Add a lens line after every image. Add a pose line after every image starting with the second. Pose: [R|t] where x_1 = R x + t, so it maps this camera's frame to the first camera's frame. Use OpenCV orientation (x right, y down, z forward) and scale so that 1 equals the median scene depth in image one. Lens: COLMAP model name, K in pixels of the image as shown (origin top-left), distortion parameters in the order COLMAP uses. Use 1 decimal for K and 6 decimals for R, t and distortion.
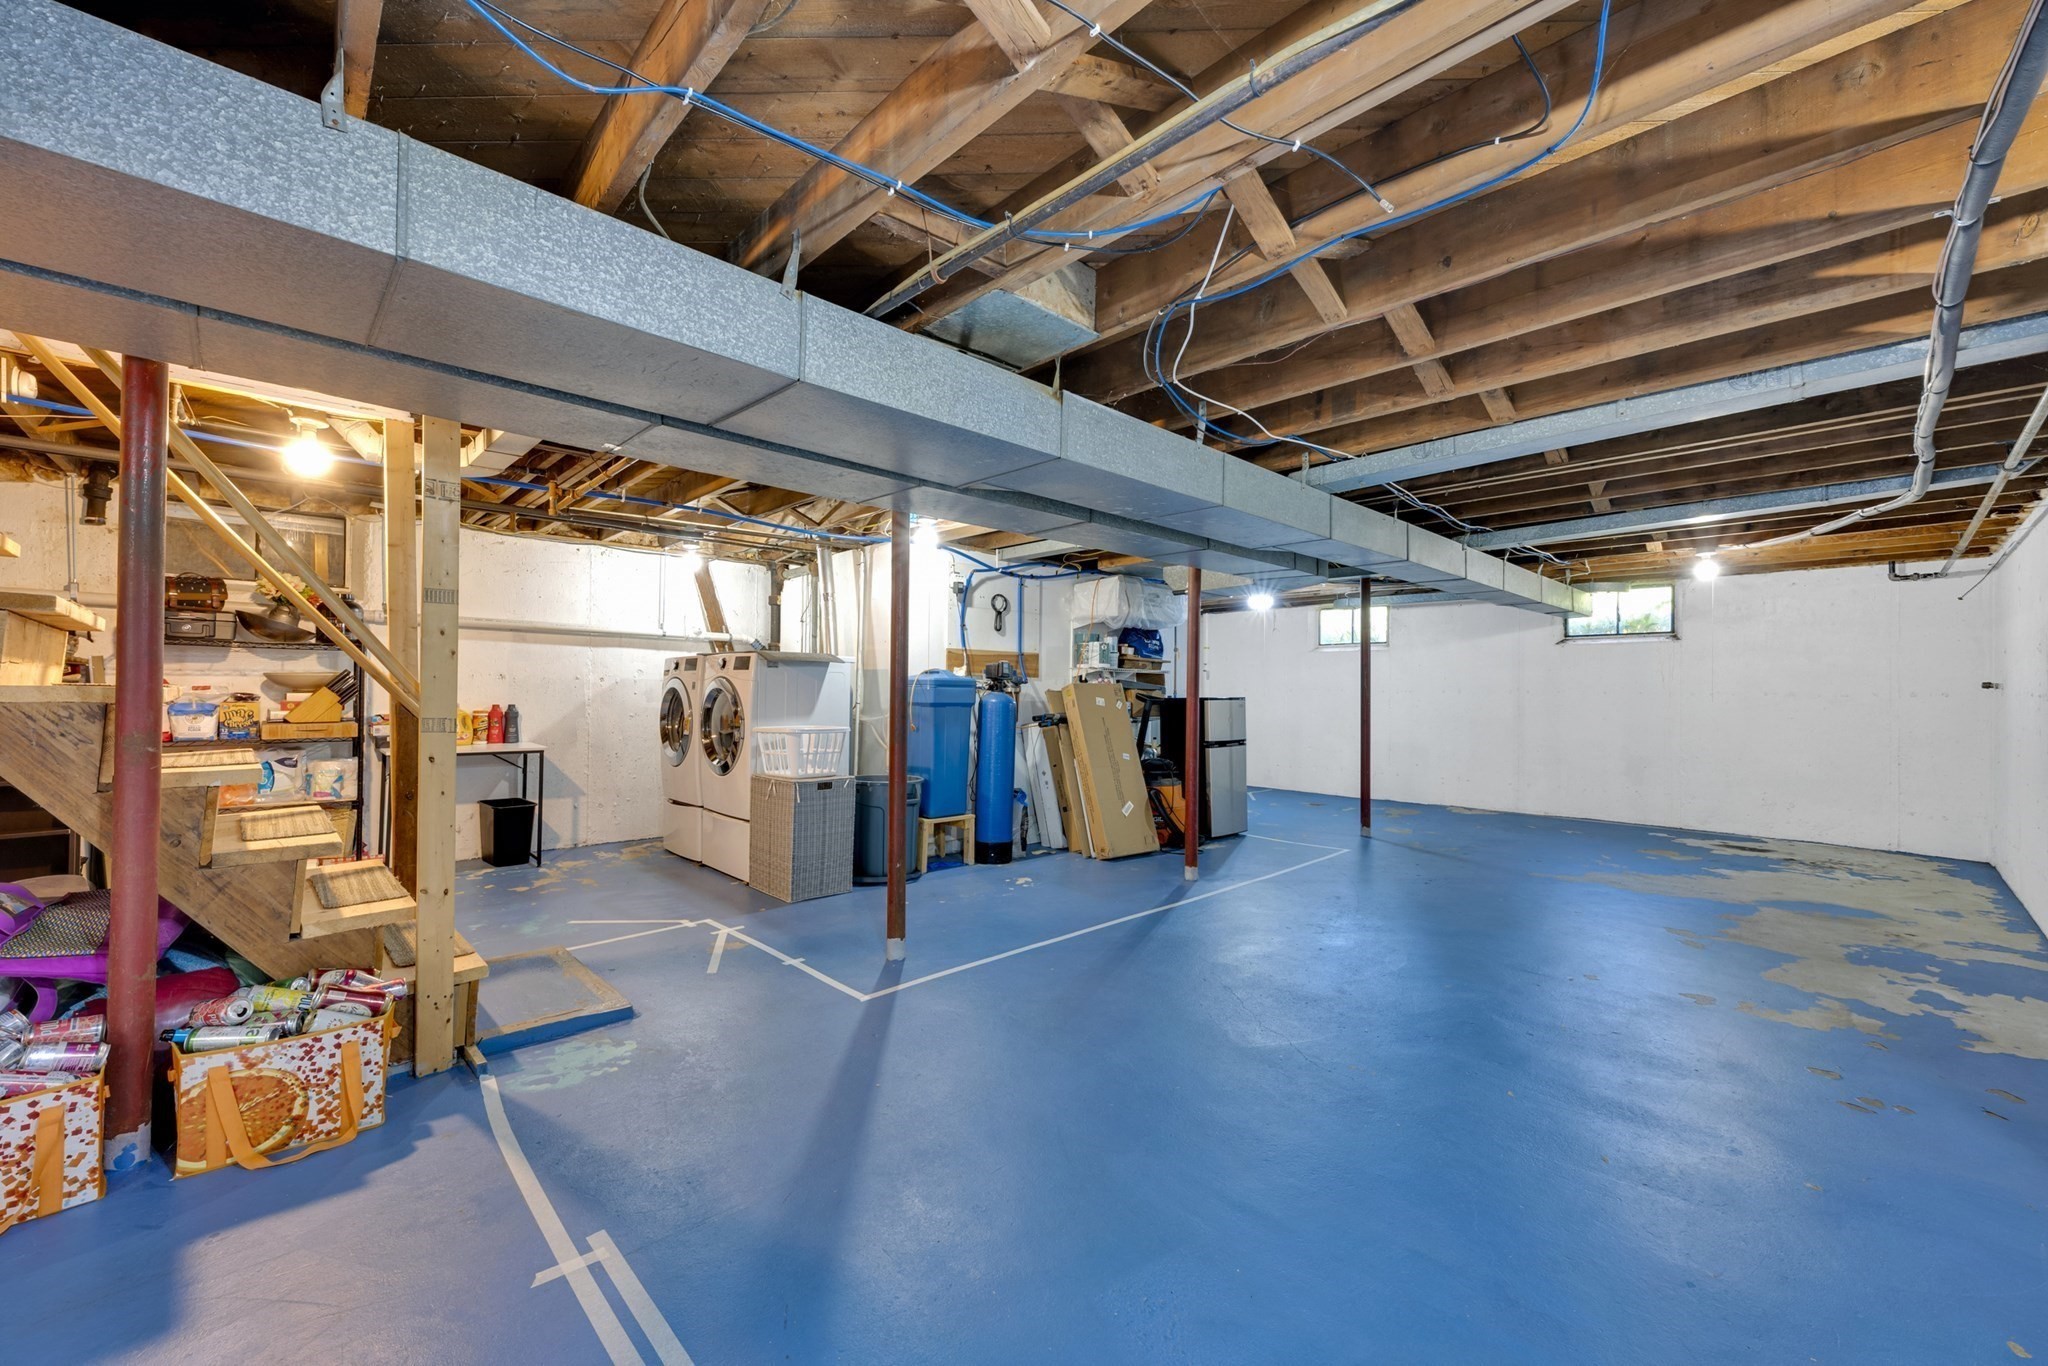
lens RADIAL K [[806.8, 0, 1021.4], [0, 806.8, 683.7], [0, 0, 1]] dist [-0.000086, 0.000010]
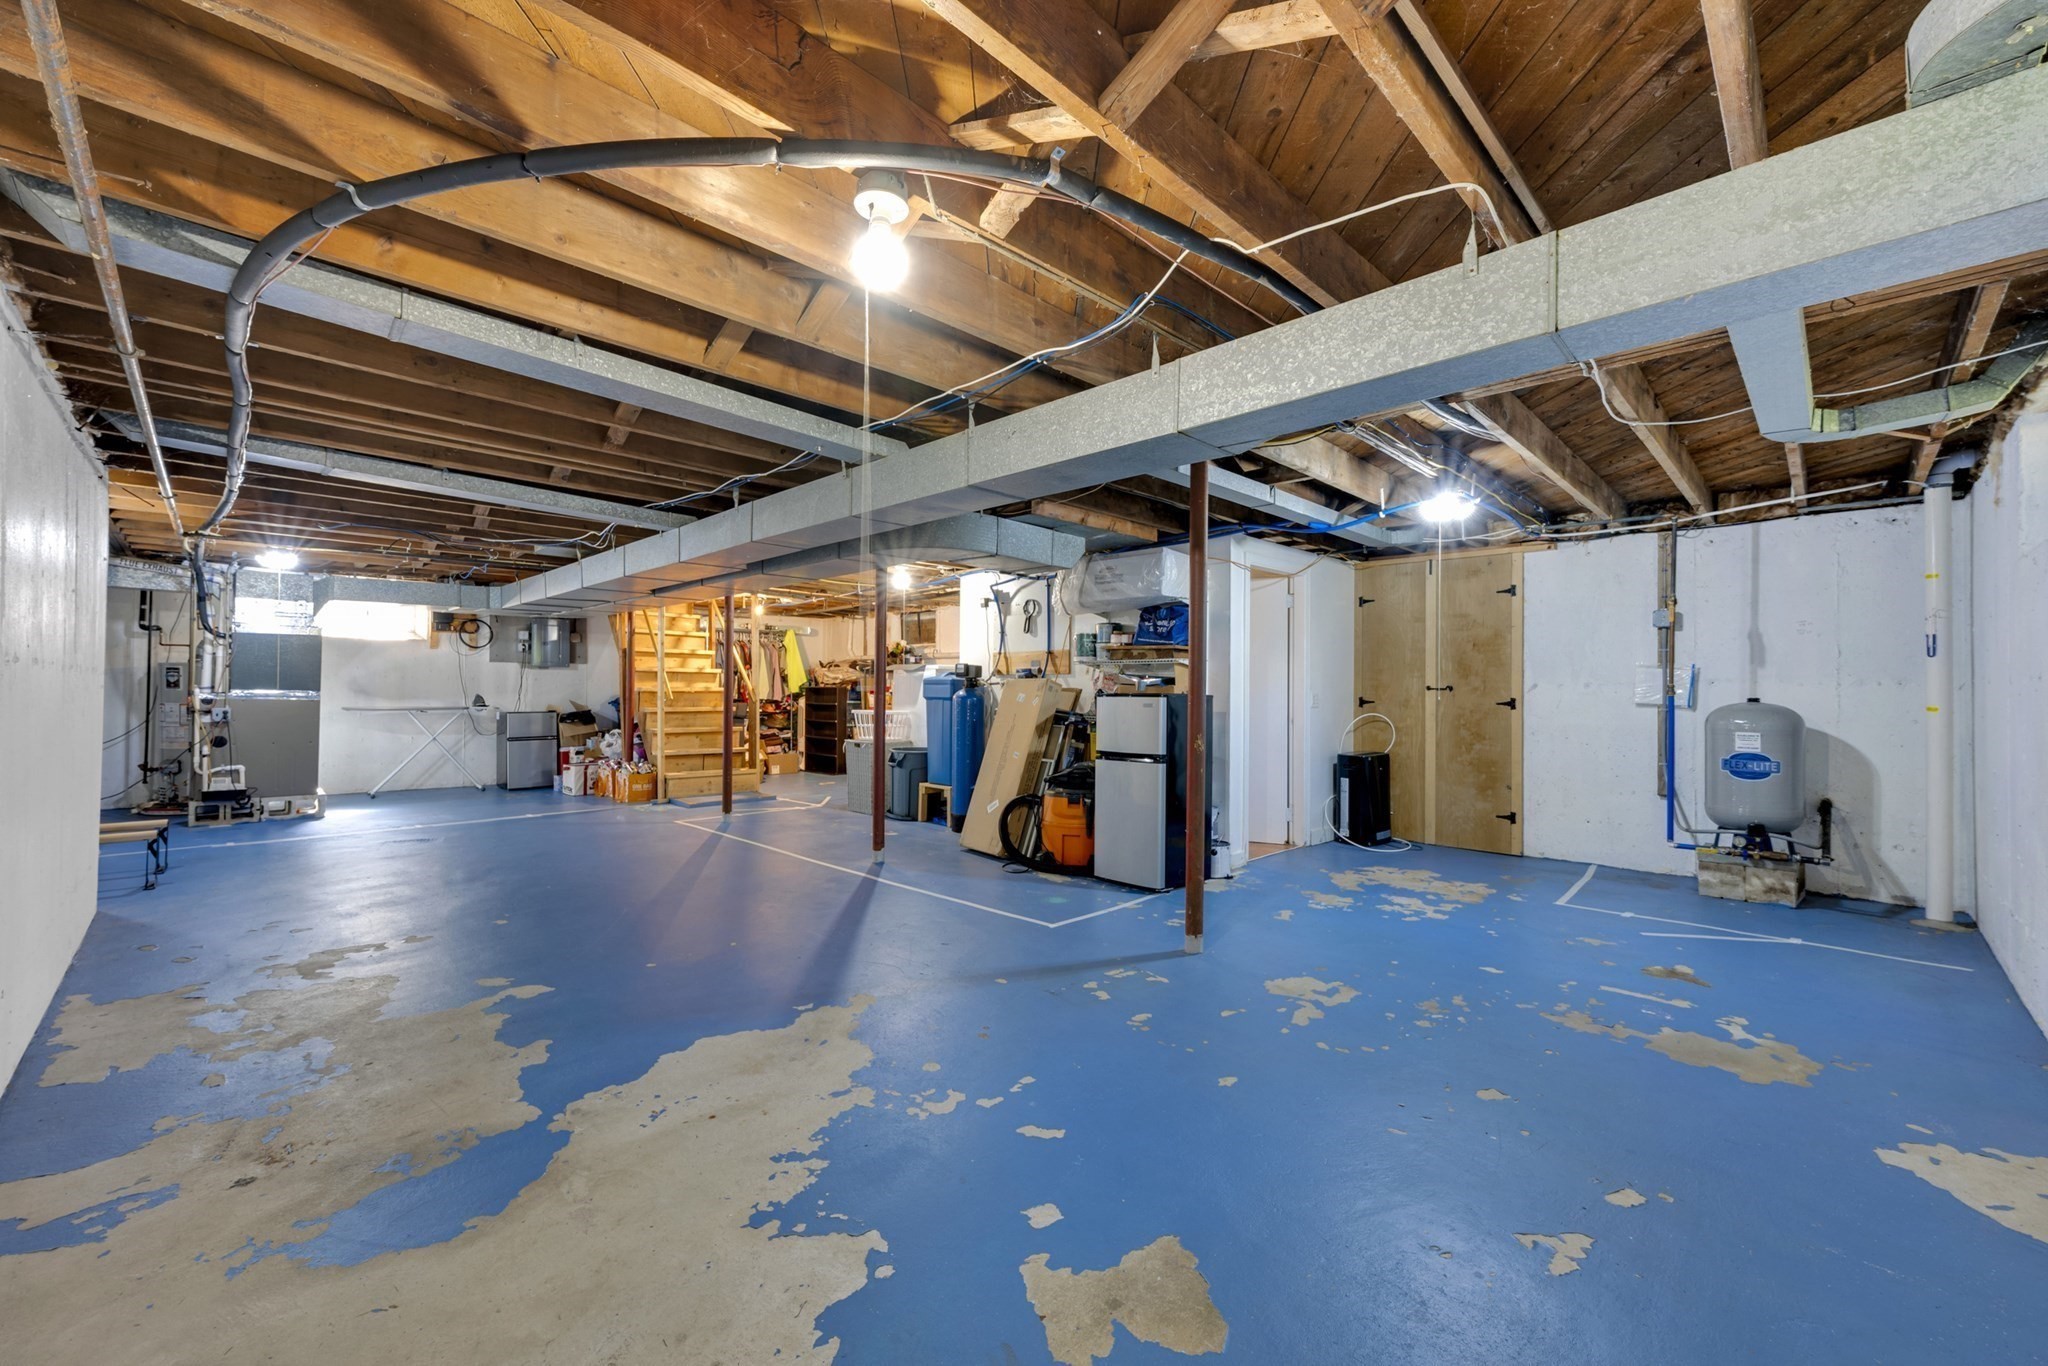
lens RADIAL K [[806.8, 0, 1021.5], [0, 806.8, 688.8], [0, 0, 1]] dist [-0.000086, 0.000010]
pose [[0.020450, -0.021388, -0.999562, 1.088547], [-0.002920, 0.999766, -0.021452, 0.035256], [0.999787, 0.003358, 0.020383, 0.984519]]
